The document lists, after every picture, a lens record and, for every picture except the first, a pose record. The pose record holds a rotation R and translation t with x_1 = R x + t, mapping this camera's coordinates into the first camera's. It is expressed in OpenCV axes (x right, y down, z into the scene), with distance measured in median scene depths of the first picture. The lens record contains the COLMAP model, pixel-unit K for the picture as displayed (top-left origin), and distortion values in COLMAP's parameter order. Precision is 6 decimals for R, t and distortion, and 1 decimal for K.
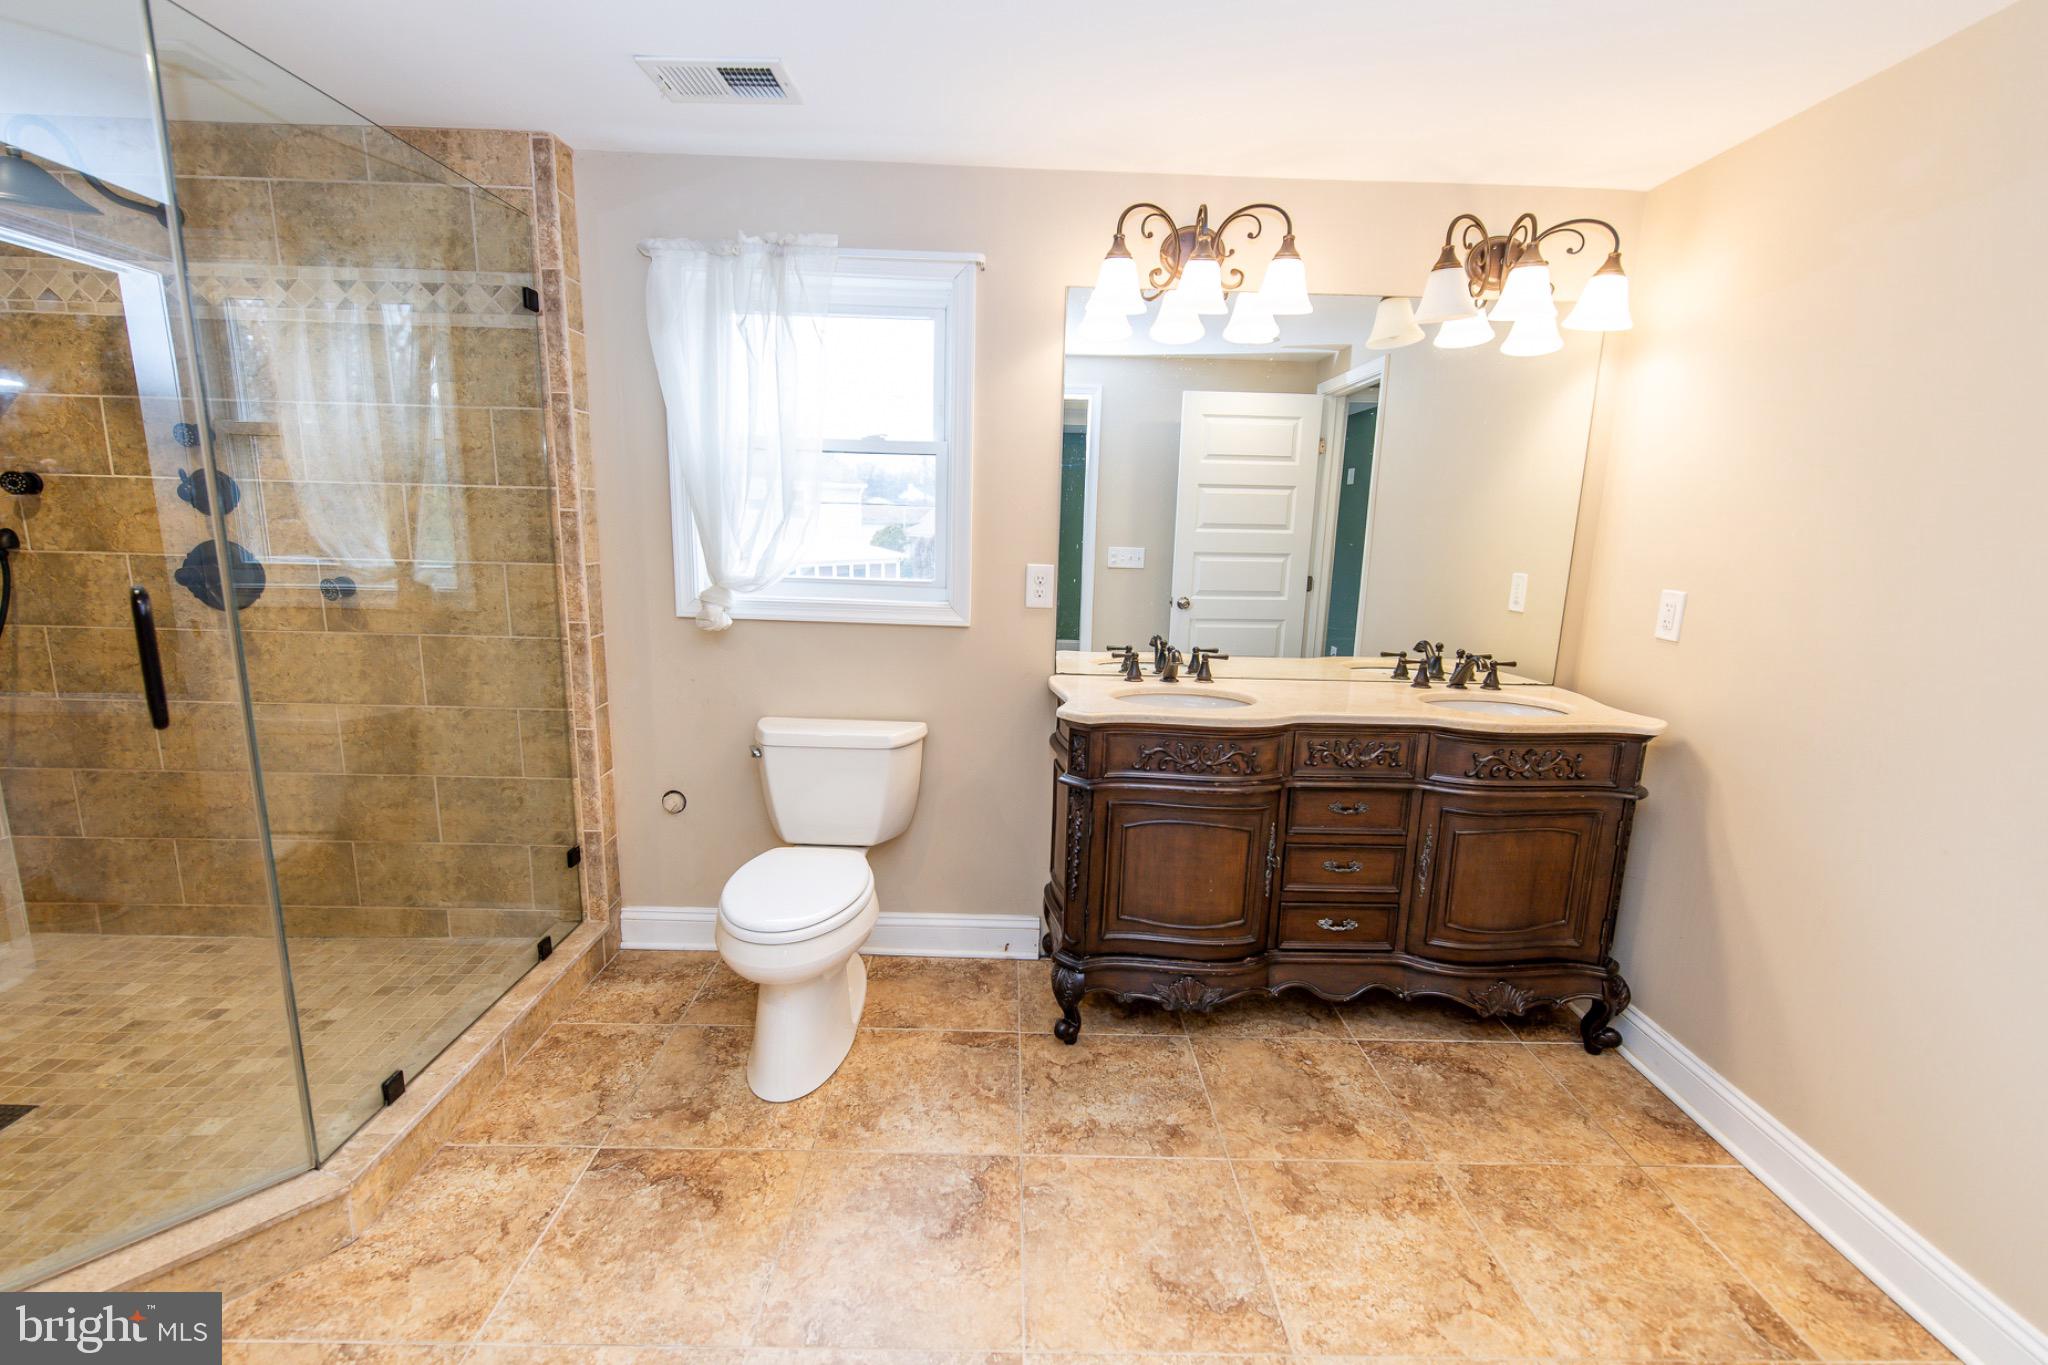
lens RADIAL K [[875.2, 0, 1023.4], [0, 875.2, 683.9], [0, 0, 1]] dist [0.000642, -0.000797]
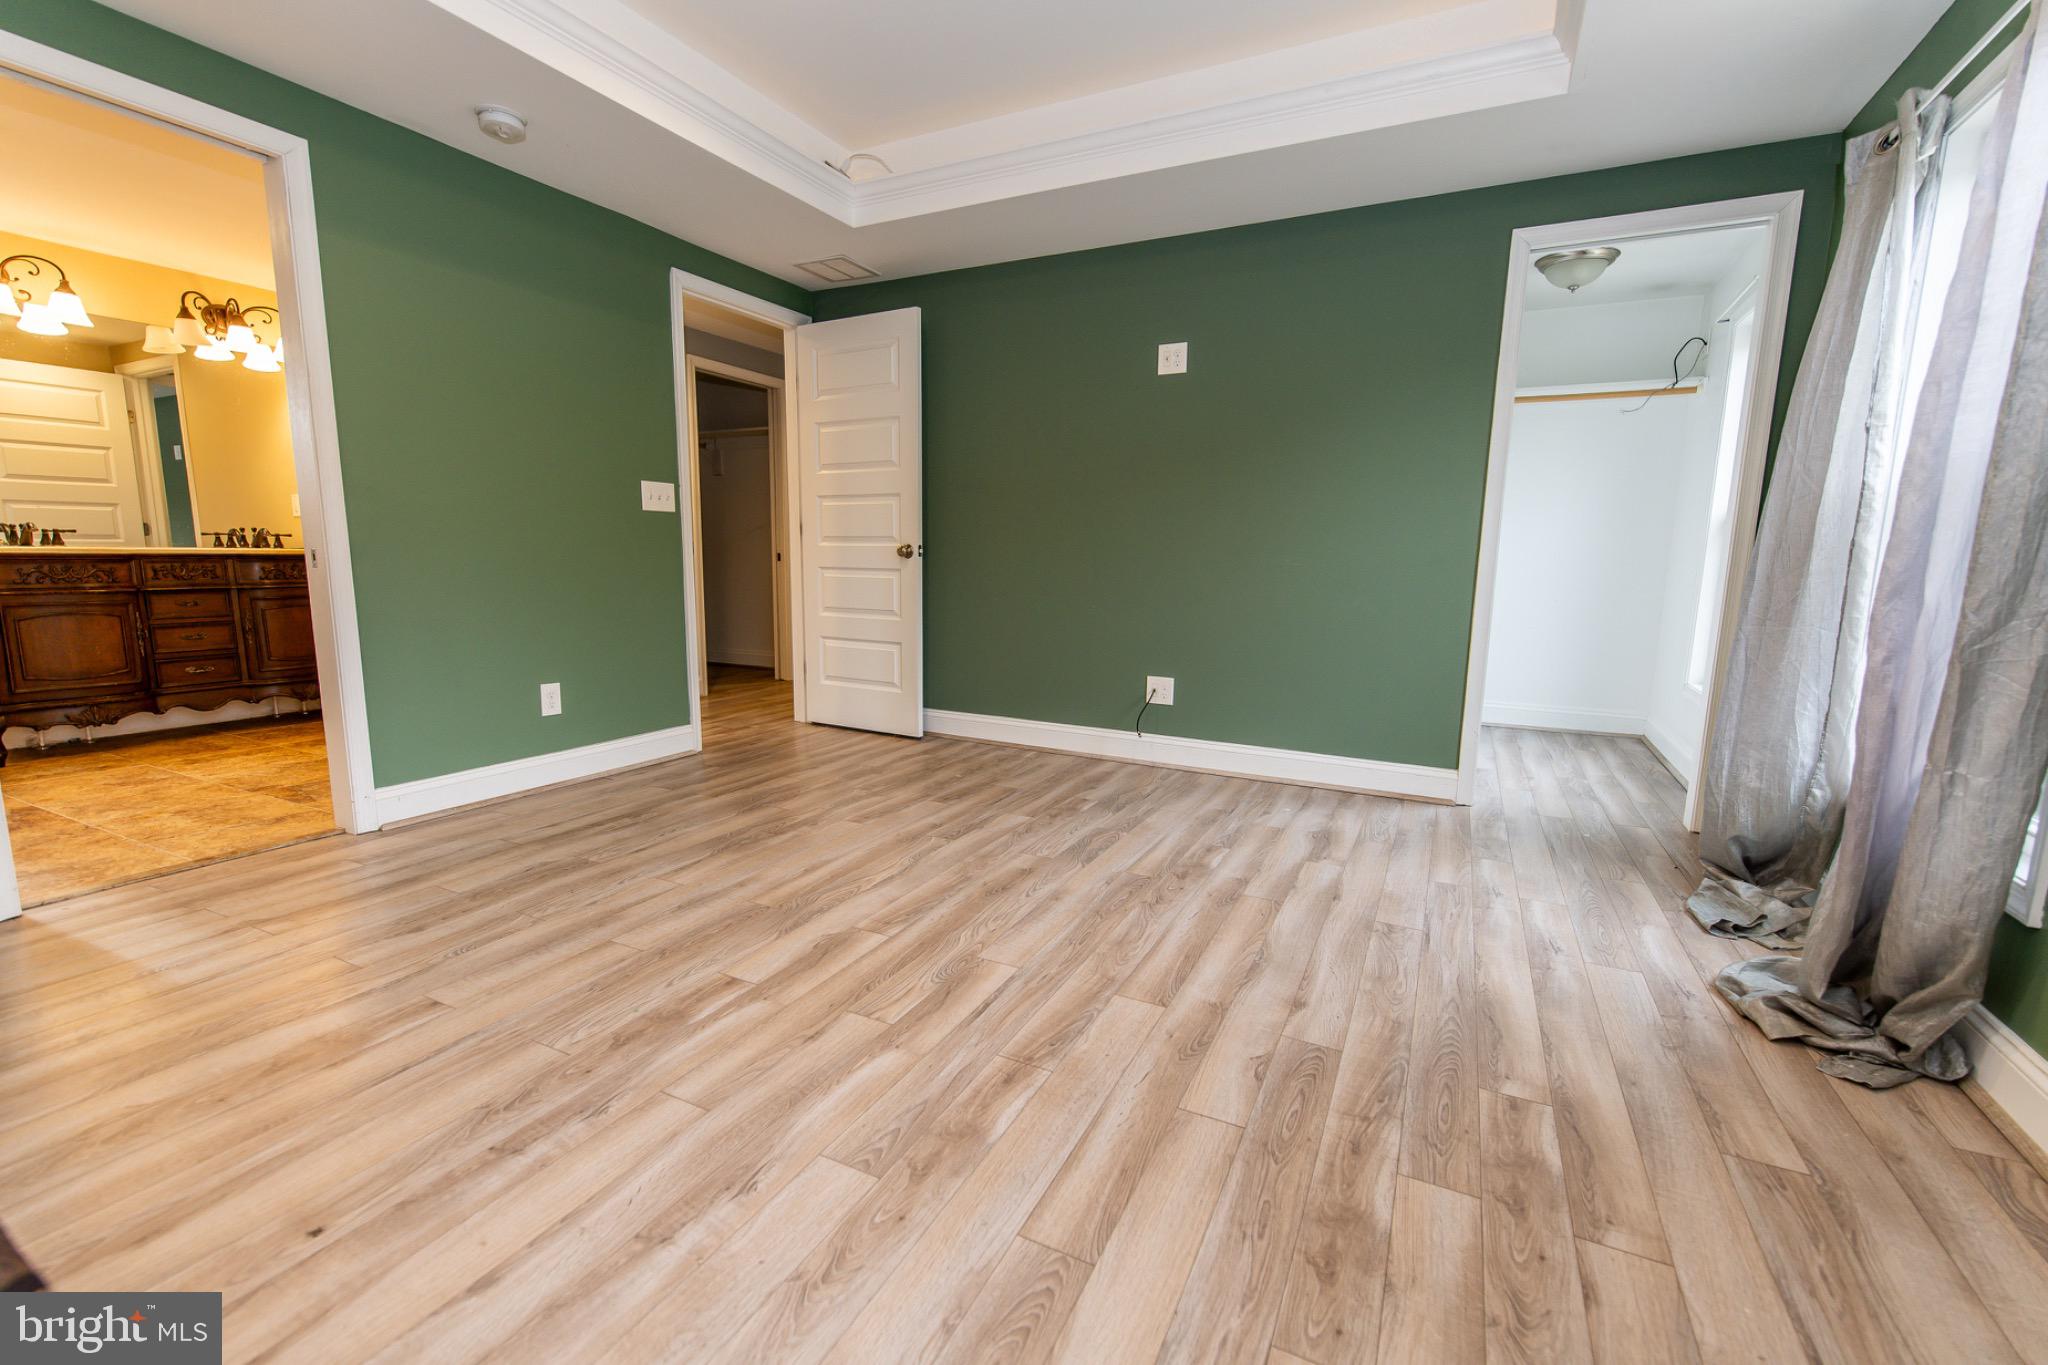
lens RADIAL K [[875.2, 0, 1028.1], [0, 875.2, 688.6], [0, 0, 1]] dist [0.000642, -0.000797]
pose [[0.464751, -0.154240, 0.871904, -0.424942], [0.170534, 0.981867, 0.082793, 0.446671], [-0.868864, 0.110211, 0.482627, -1.346427]]
